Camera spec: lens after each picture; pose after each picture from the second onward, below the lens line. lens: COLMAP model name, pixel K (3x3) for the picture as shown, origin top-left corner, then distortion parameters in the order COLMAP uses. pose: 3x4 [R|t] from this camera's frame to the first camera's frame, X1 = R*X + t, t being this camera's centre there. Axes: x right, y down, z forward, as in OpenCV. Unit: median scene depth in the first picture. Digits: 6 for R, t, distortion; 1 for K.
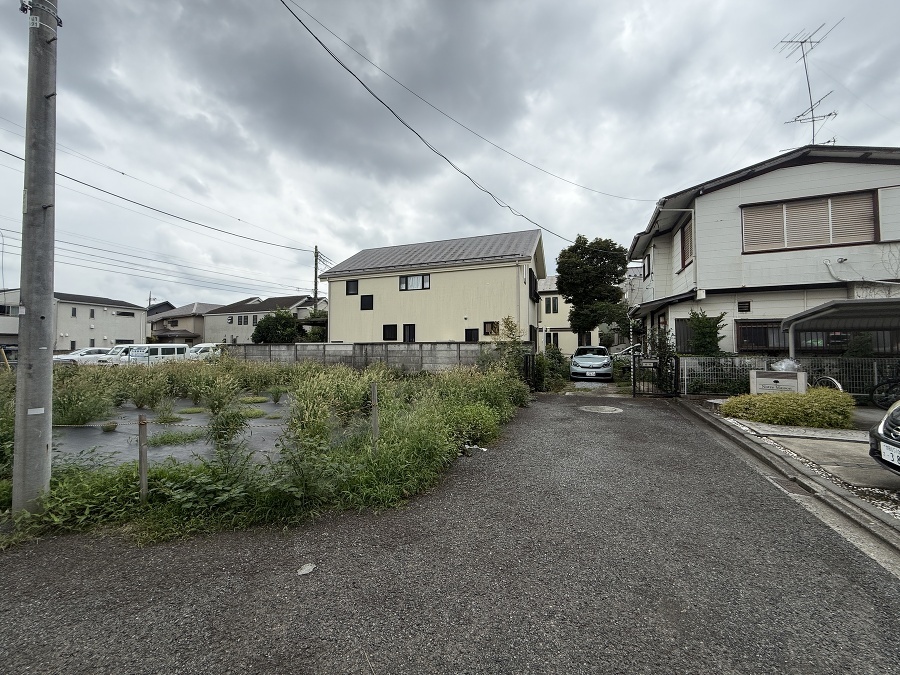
lens RADIAL K [[358.5, 0, 445.0], [0, 358.5, 332.9], [0, 0, 1]] dist [-0.001740, -0.000212]
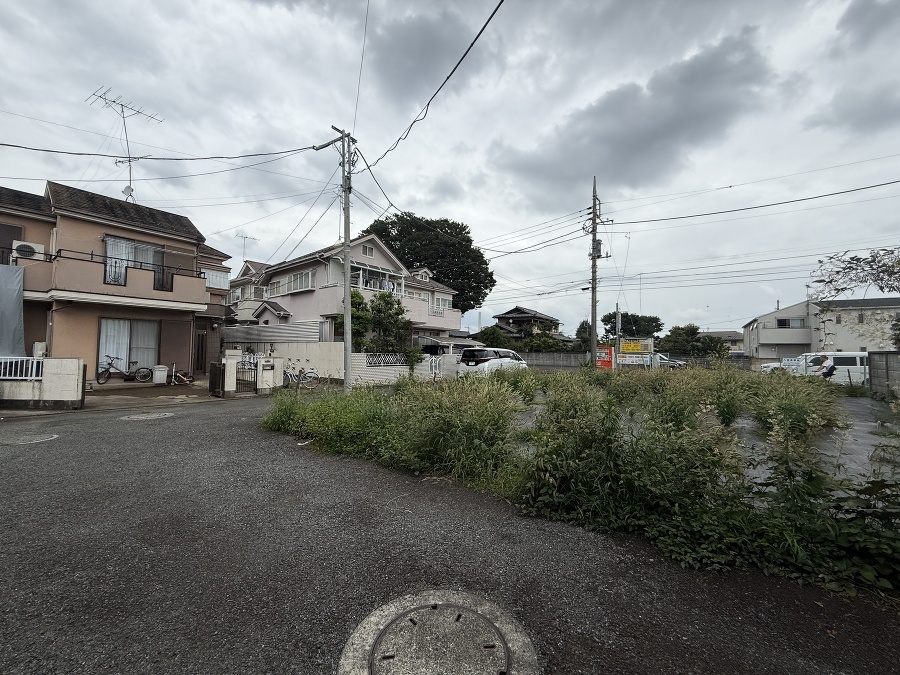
lens RADIAL K [[364.2, 0, 436.3], [0, 364.2, 340.1], [0, 0, 1]] dist [-0.001716, 0.000044]
pose [[-0.322785, -0.033954, -0.945863, 0.324647], [0.026084, 0.998658, -0.044750, 0.020356], [0.946113, -0.039116, -0.321466, 0.498336]]
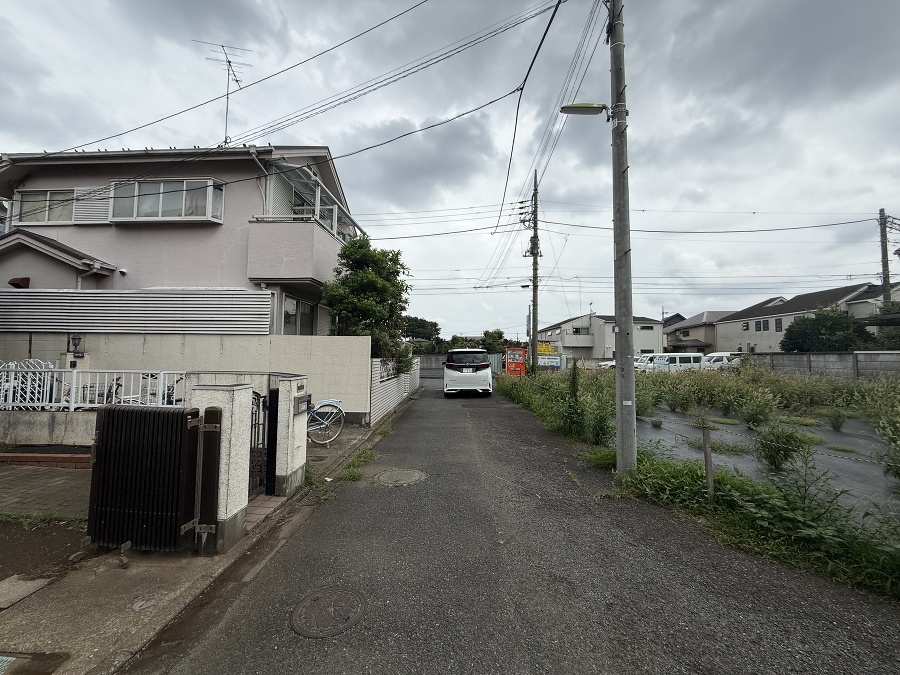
lens RADIAL K [[356.8, 0, 447.3], [0, 356.8, 336.7], [0, 0, 1]] dist [-0.001279, -0.000329]
pose [[0.332781, -0.045752, -0.941893, -0.013687], [0.031406, 0.998806, -0.037420, -0.000489], [0.942481, -0.017129, 0.333821, -0.014619]]
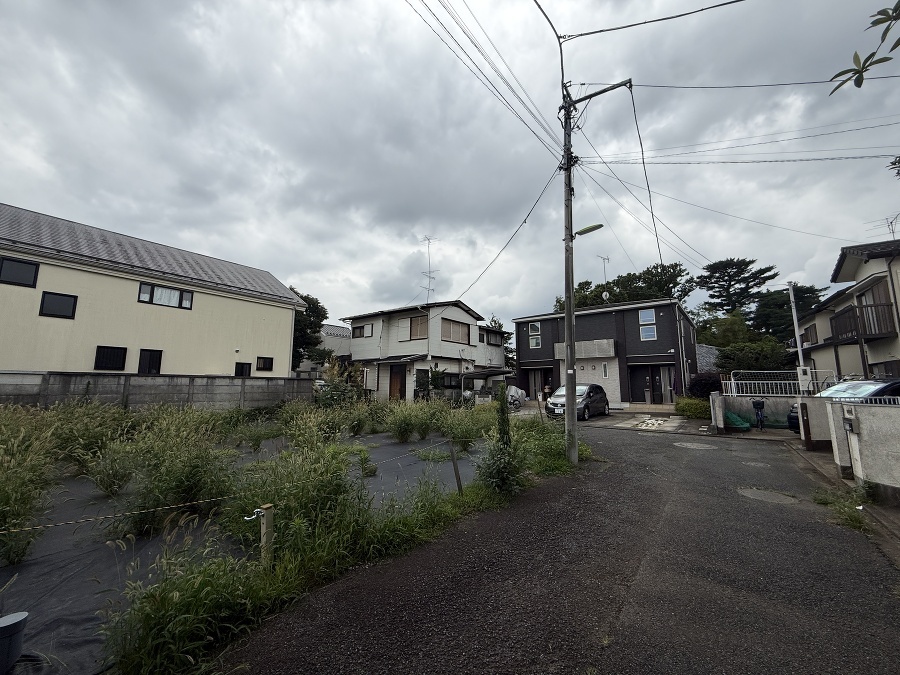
lens RADIAL K [[356.8, 0, 447.3], [0, 356.8, 336.7], [0, 0, 1]] dist [-0.001279, -0.000329]
pose [[0.277873, 0.136742, 0.950835, -0.626495], [-0.047649, 0.990560, -0.128530, 0.014331], [-0.959435, -0.009591, 0.281766, 0.203526]]
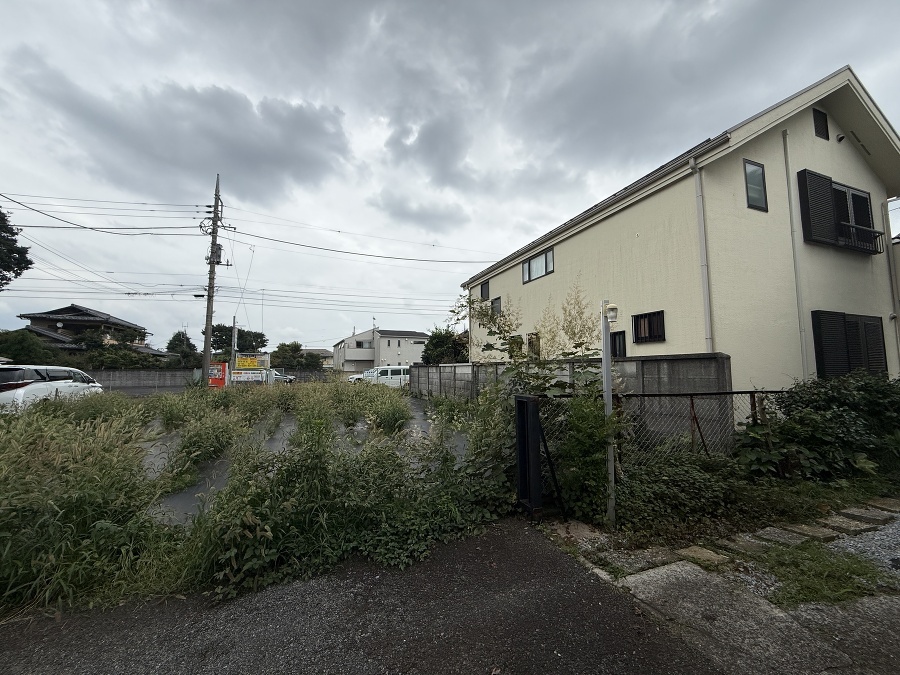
lens RADIAL K [[365.6, 0, 451.7], [0, 365.6, 345.6], [0, 0, 1]] dist [0.011169, -0.000558]
pose [[0.646402, -0.050671, -0.761312, 0.293196], [0.037376, 0.998697, -0.034737, 0.015197], [0.762081, -0.006001, 0.647454, 0.452731]]
